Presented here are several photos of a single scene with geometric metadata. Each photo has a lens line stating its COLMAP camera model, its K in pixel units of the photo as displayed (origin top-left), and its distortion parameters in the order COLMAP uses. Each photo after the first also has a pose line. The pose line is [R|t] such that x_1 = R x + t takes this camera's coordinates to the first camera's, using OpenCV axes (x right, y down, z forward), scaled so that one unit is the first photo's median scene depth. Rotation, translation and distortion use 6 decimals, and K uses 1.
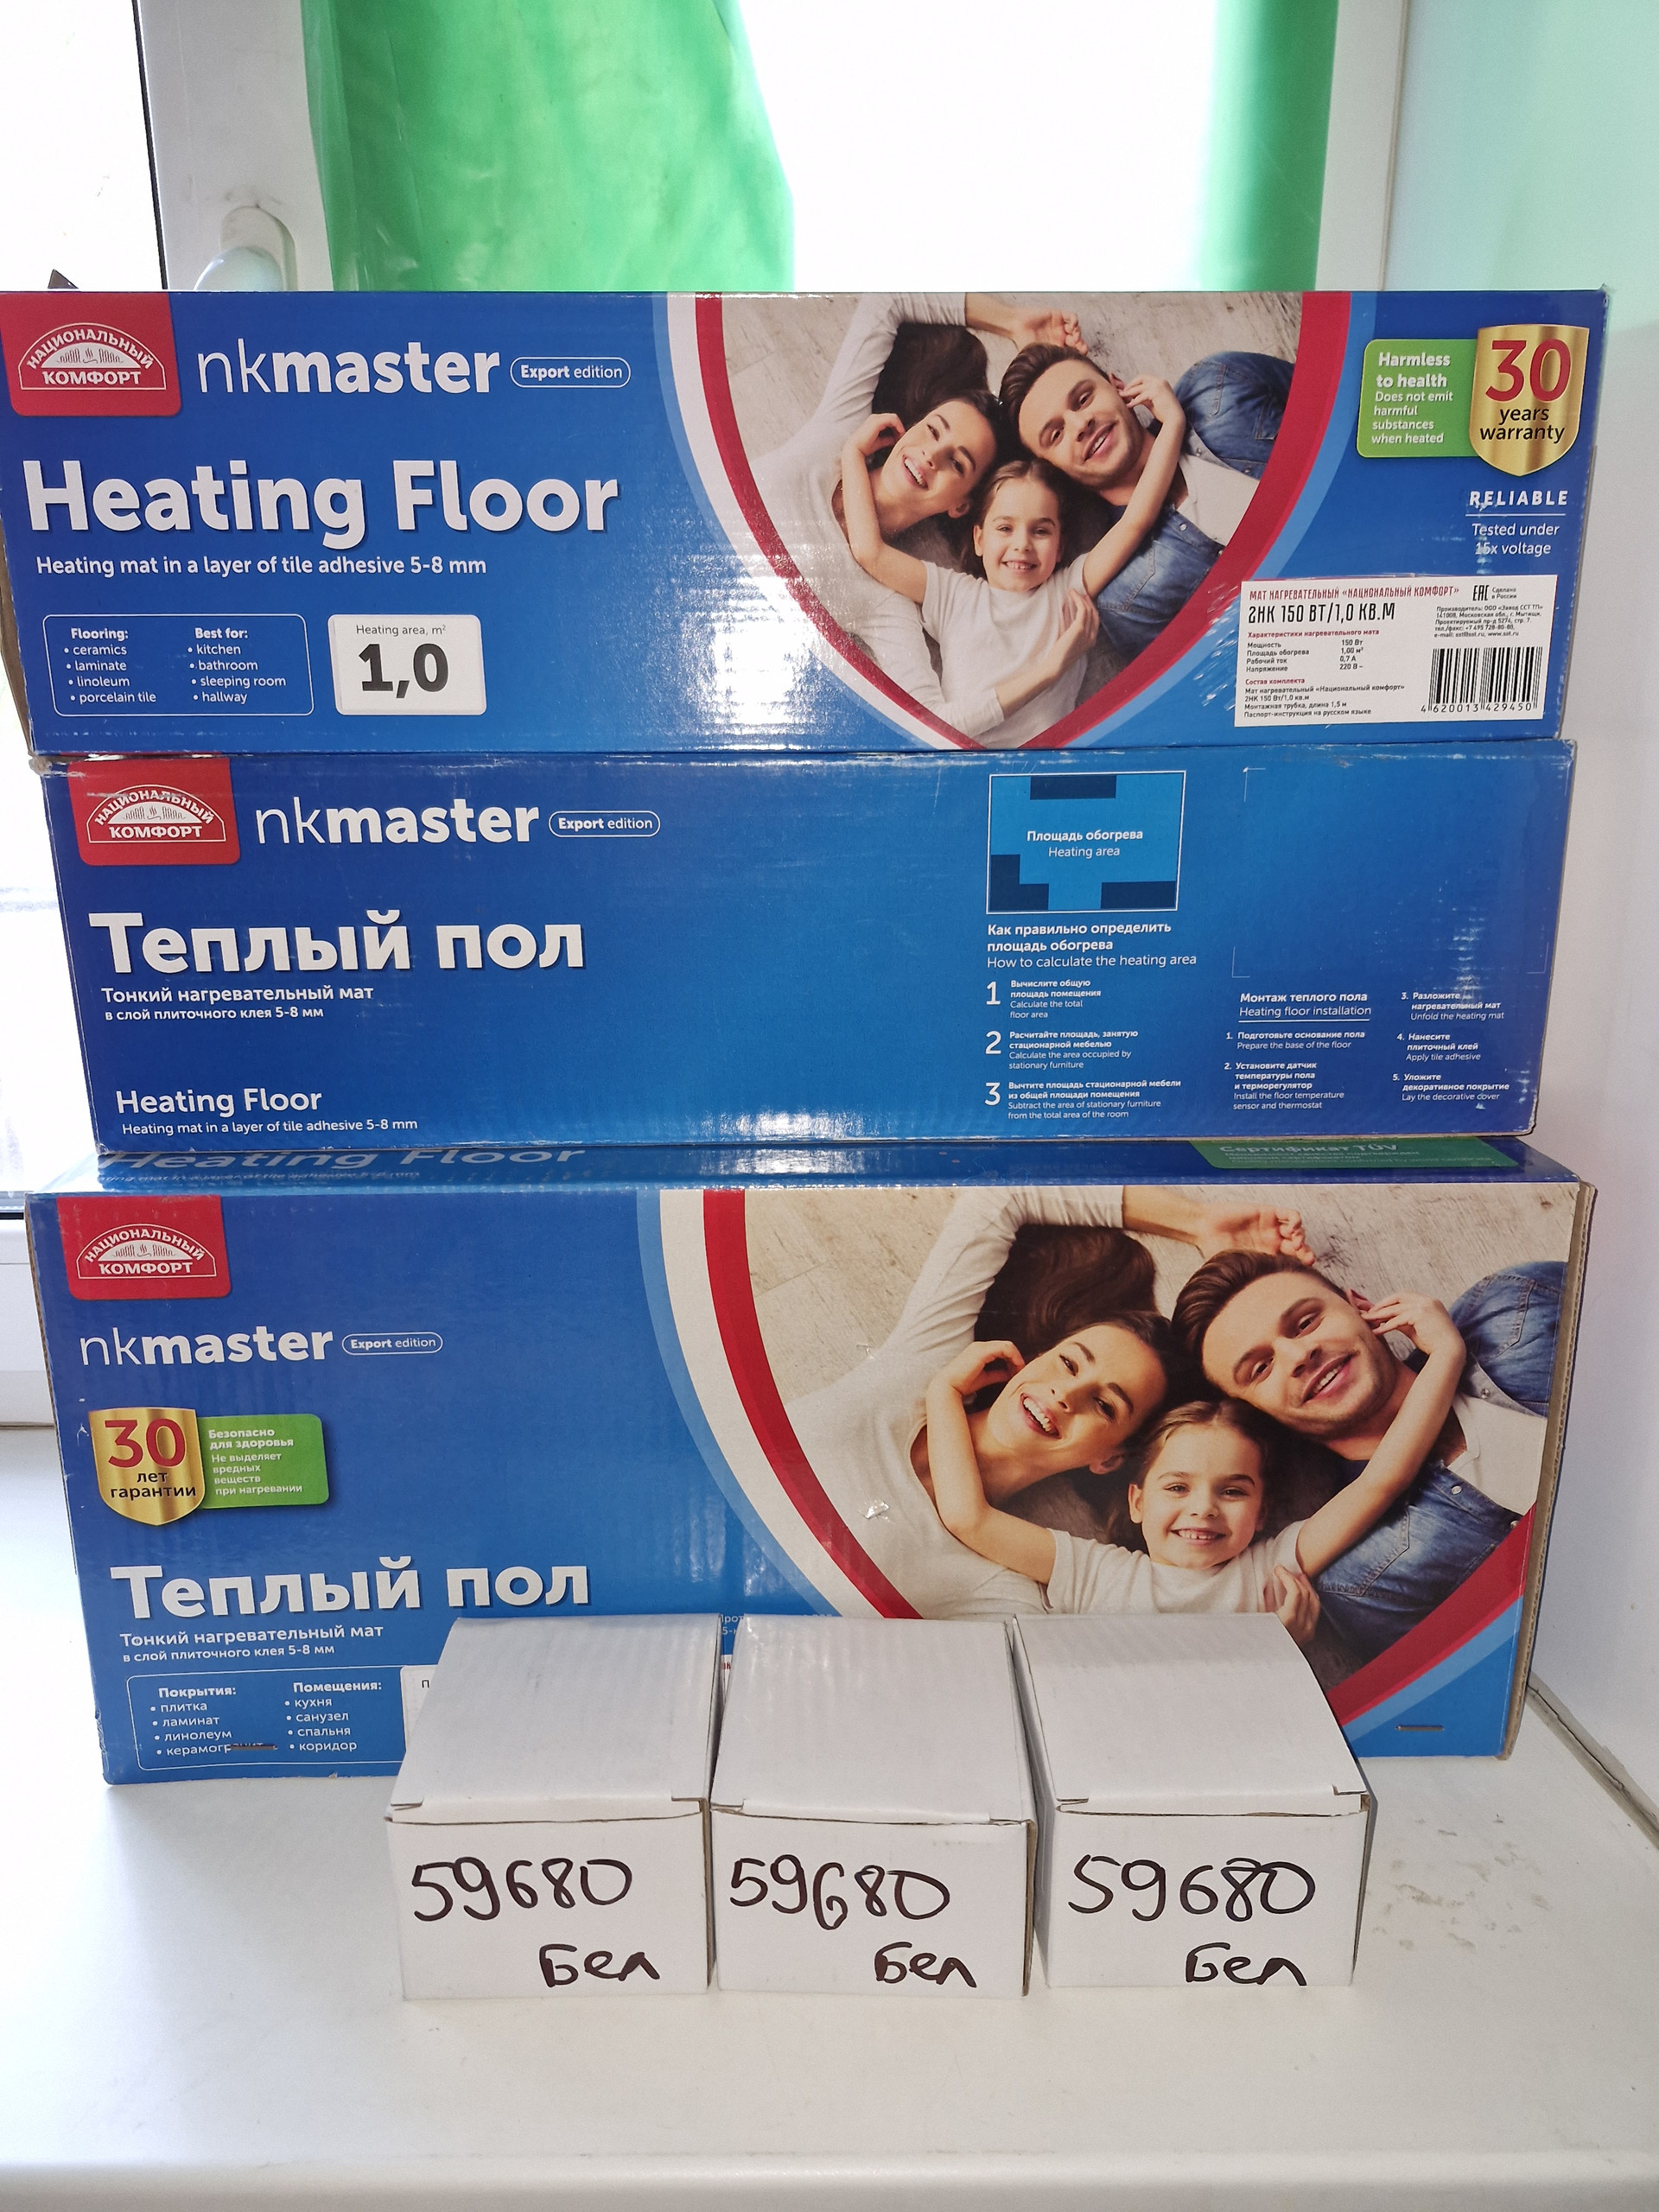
lens RADIAL K [[1528.8, 0, 850.6], [0, 1528.8, 1099.2], [0, 0, 1]] dist [0.077533, -0.070987]
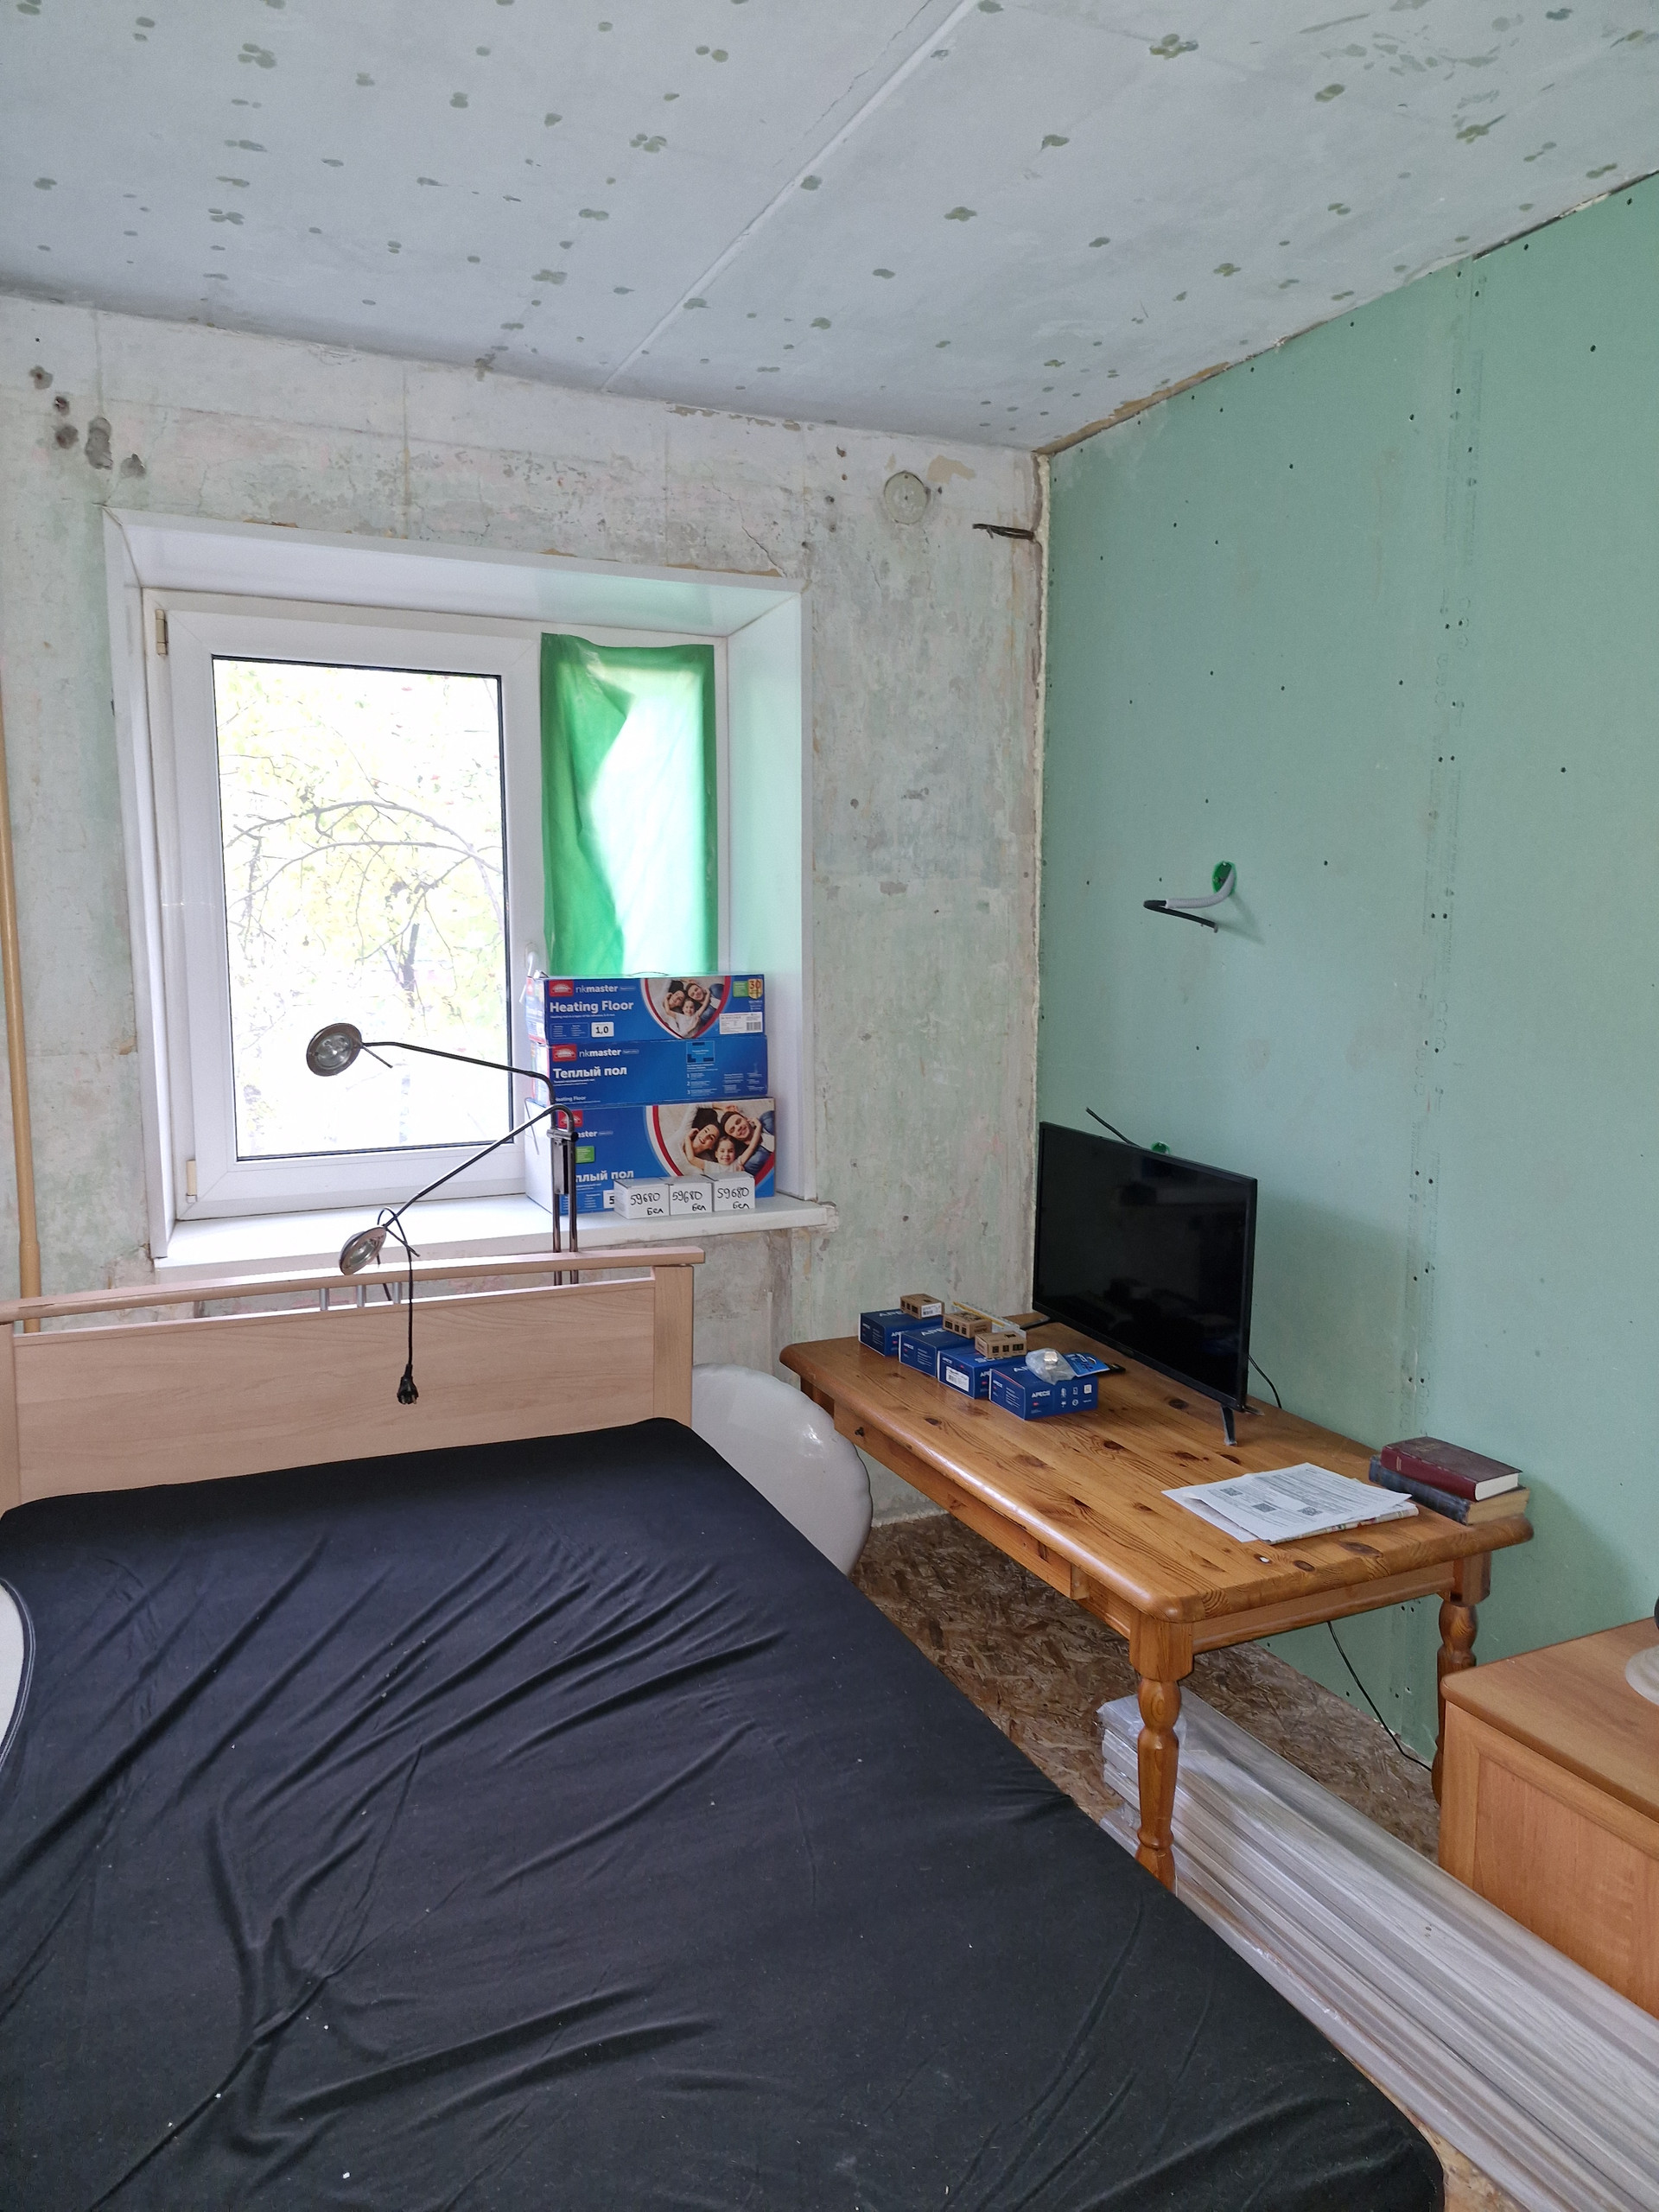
lens RADIAL K [[1528.8, 0, 837.8], [0, 1528.8, 1121.8], [0, 0, 1]] dist [0.077533, -0.070987]
pose [[0.908871, -0.054669, 0.413480, -2.062315], [0.107246, 0.988670, -0.105019, 0.889601], [-0.403054, 0.139793, 0.904437, -5.180264]]
